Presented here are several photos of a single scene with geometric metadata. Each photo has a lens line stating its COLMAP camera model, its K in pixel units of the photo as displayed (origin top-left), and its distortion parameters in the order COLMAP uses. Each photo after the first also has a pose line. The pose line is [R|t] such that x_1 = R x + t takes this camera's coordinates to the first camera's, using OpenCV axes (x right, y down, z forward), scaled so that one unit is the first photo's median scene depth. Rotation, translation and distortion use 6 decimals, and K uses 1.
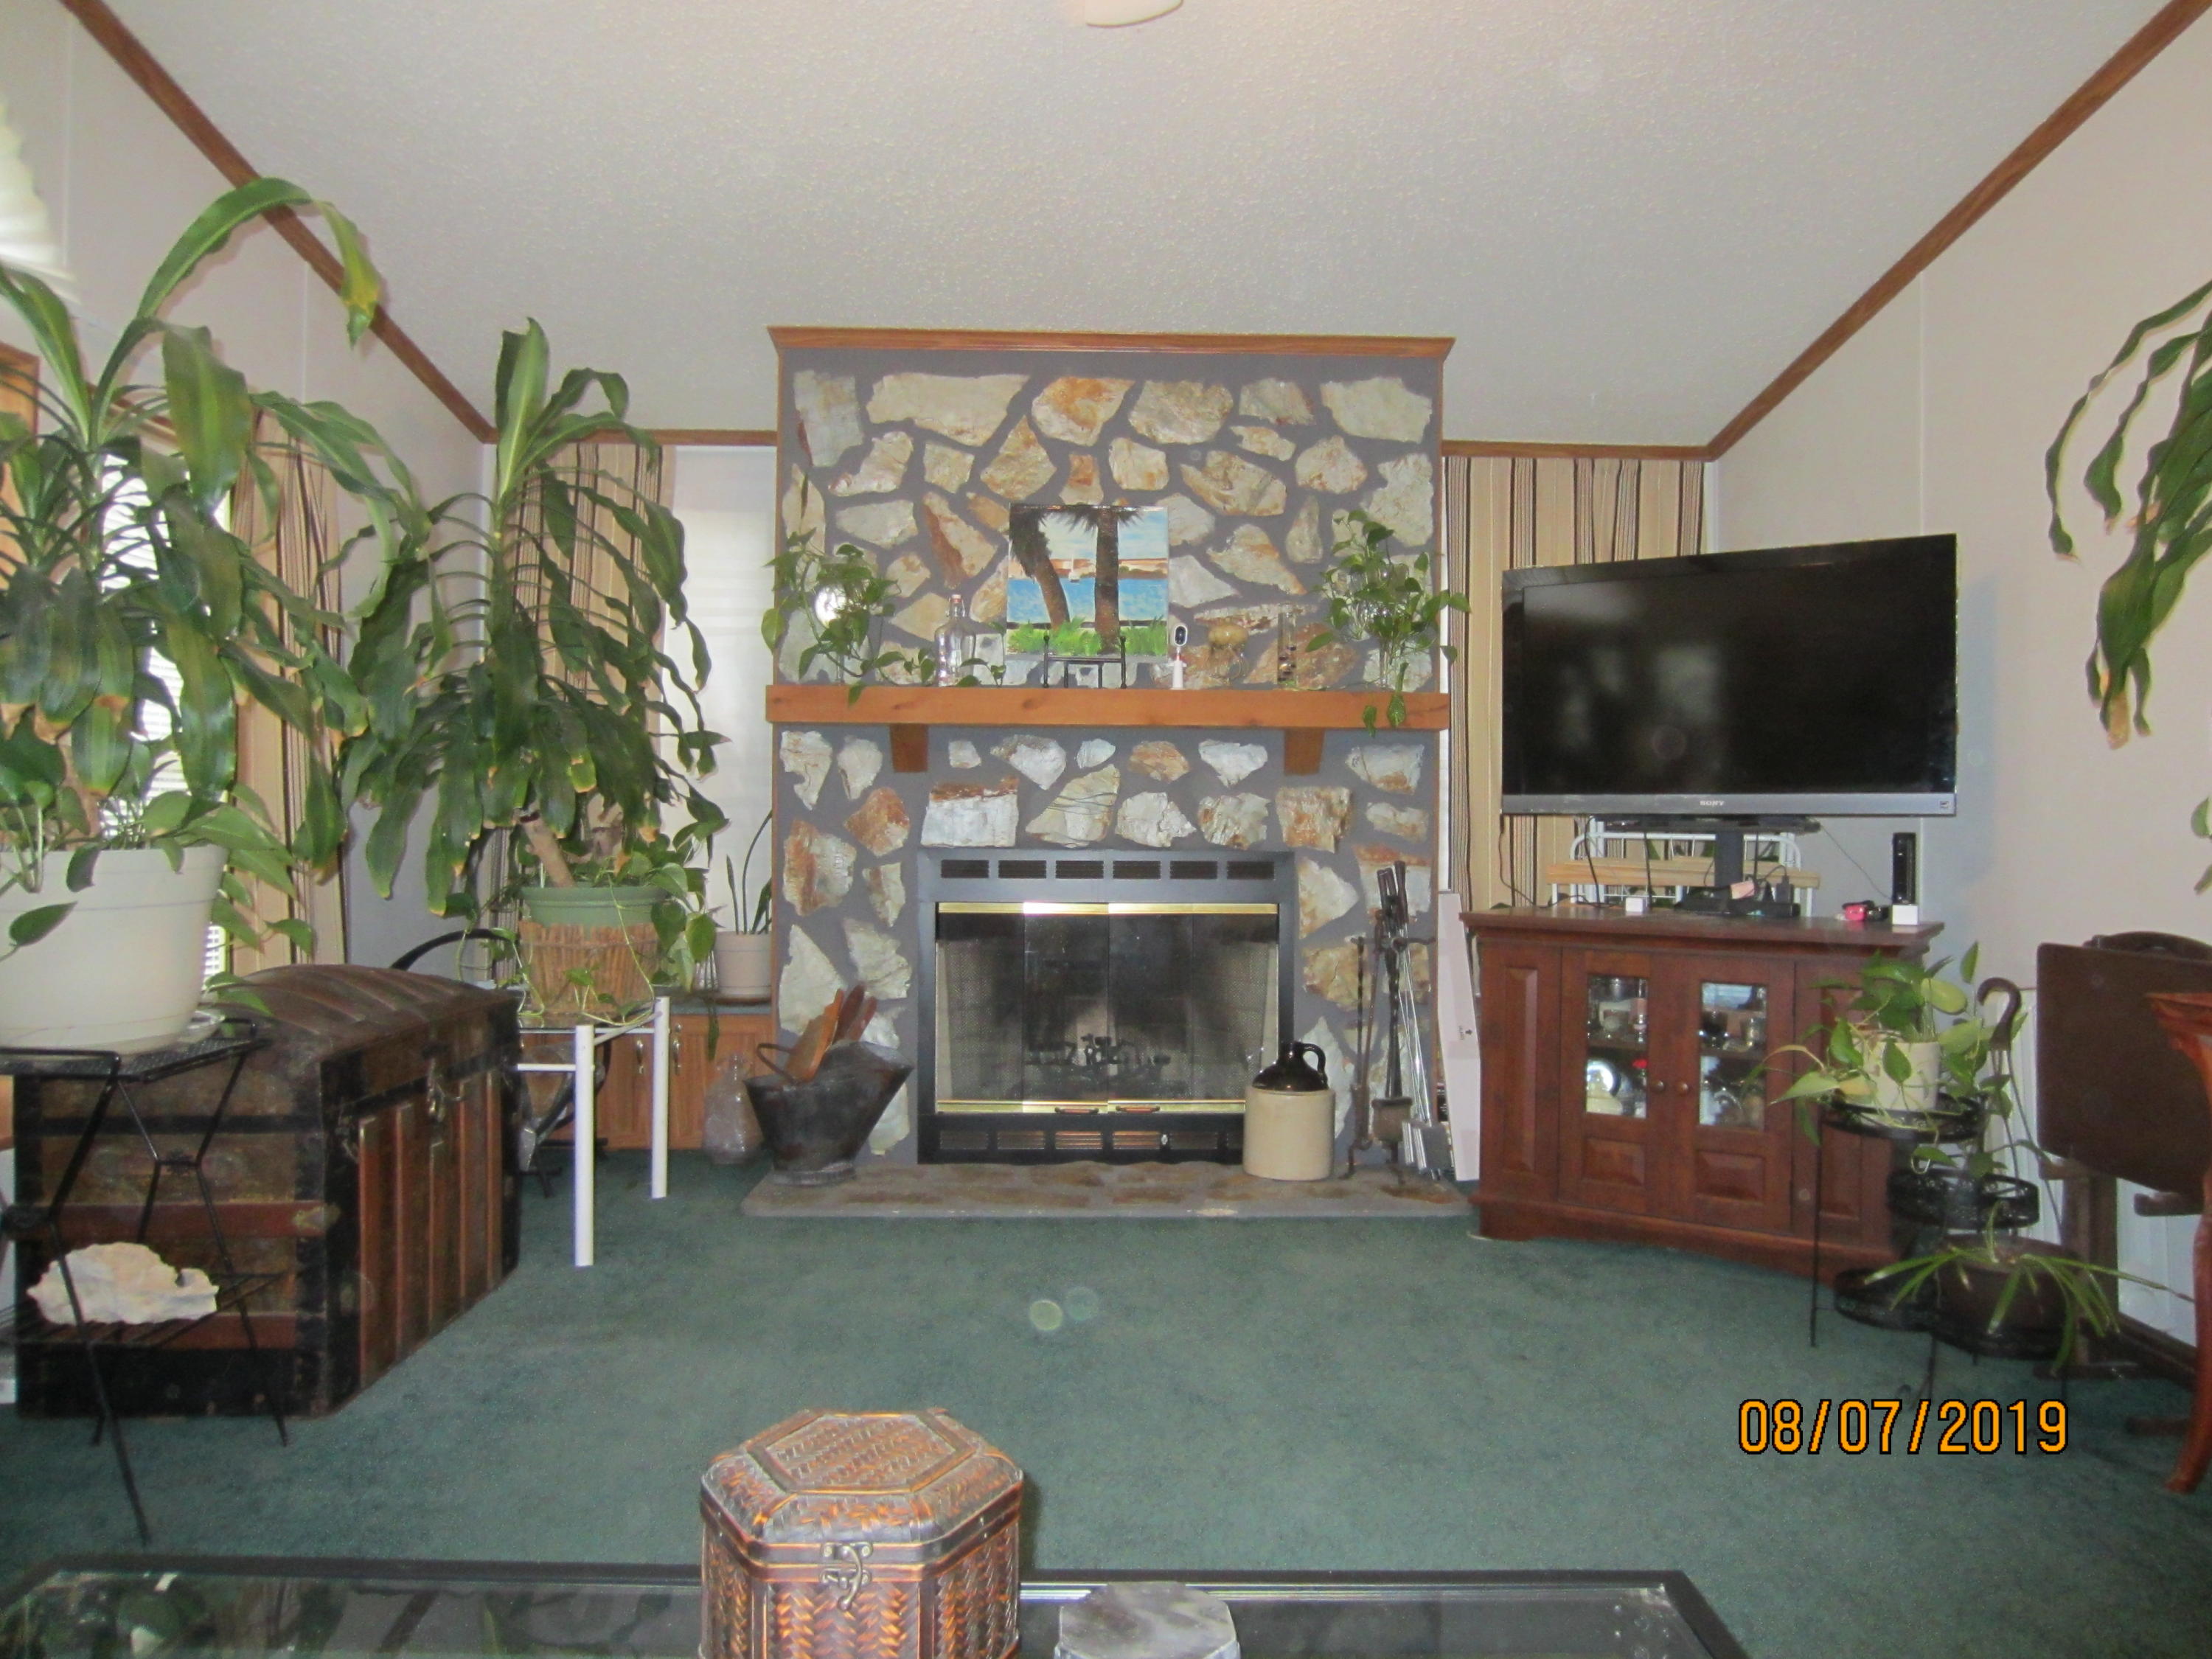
lens RADIAL K [[1591.9, 0, 1106.0], [0, 1591.9, 829.5], [0, 0, 1]] dist [-0.007994, 0.002984]
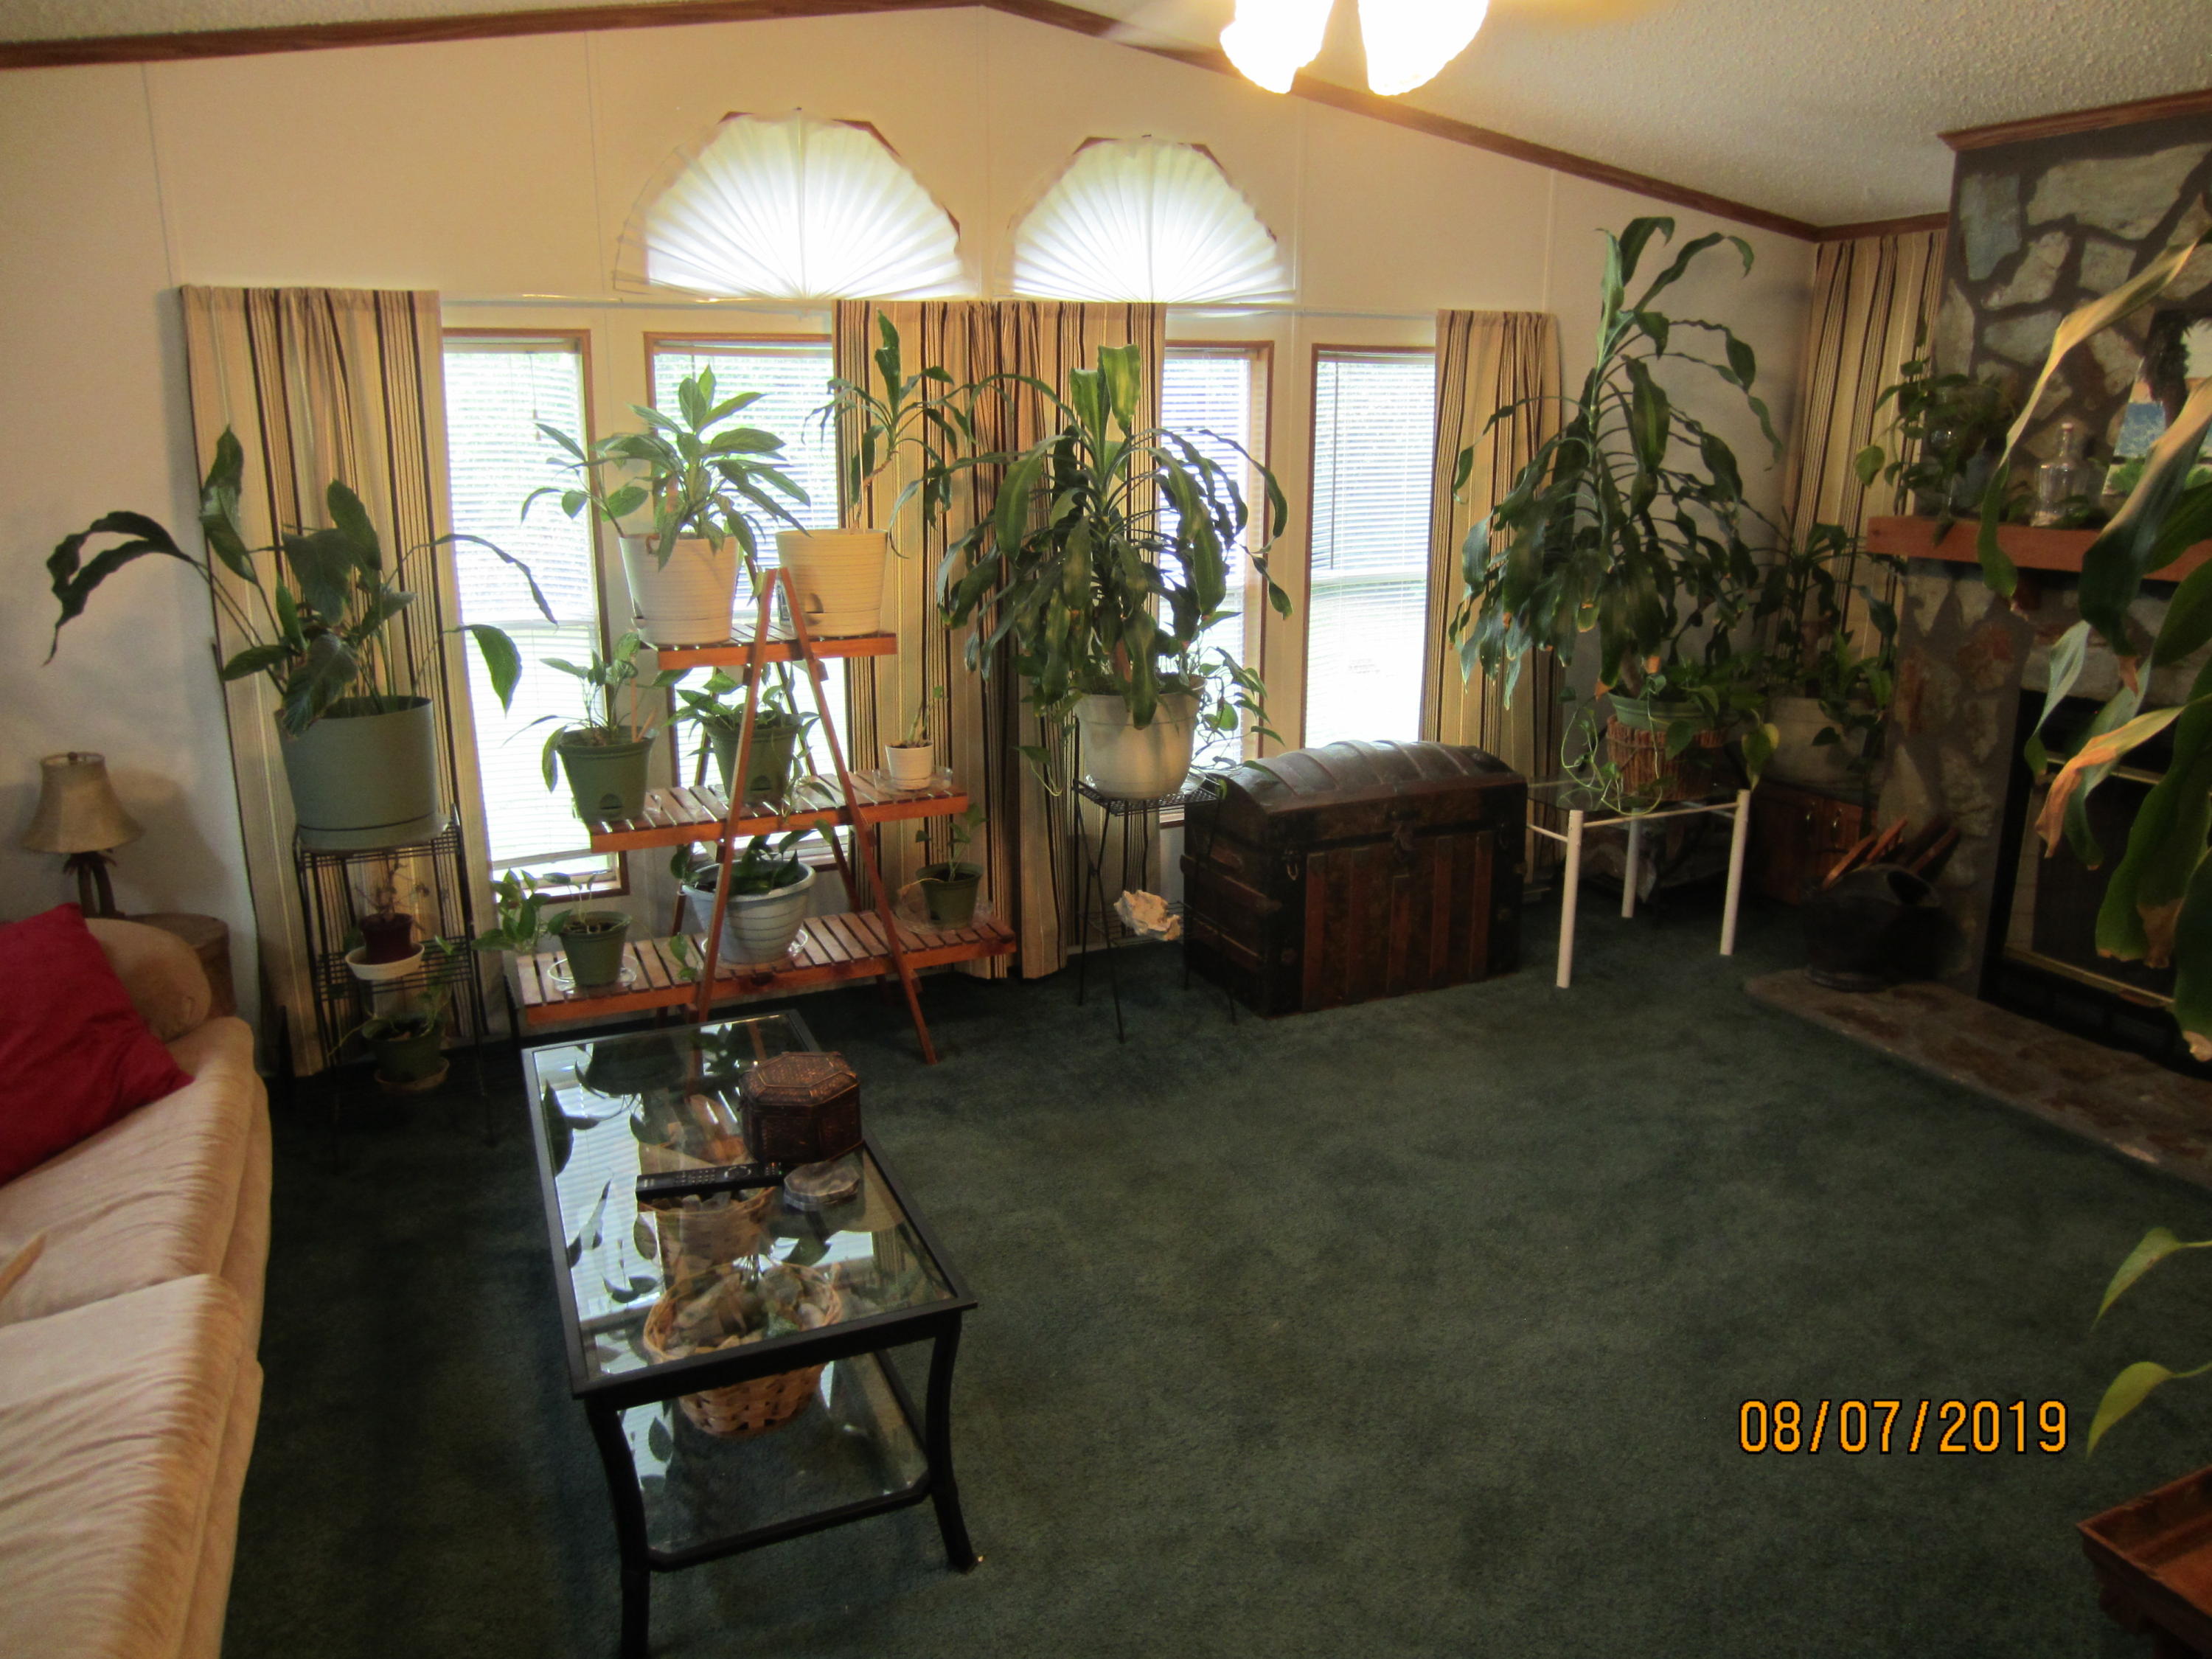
lens RADIAL K [[1550.3, 0, 1106.0], [0, 1550.3, 829.5], [0, 0, 1]] dist [-0.026840, 0.009605]
pose [[0.390889, 0.229875, -0.891270, 0.514917], [0.009830, 0.967214, 0.253774, -0.147608], [0.920385, -0.107958, 0.375814, 0.135771]]
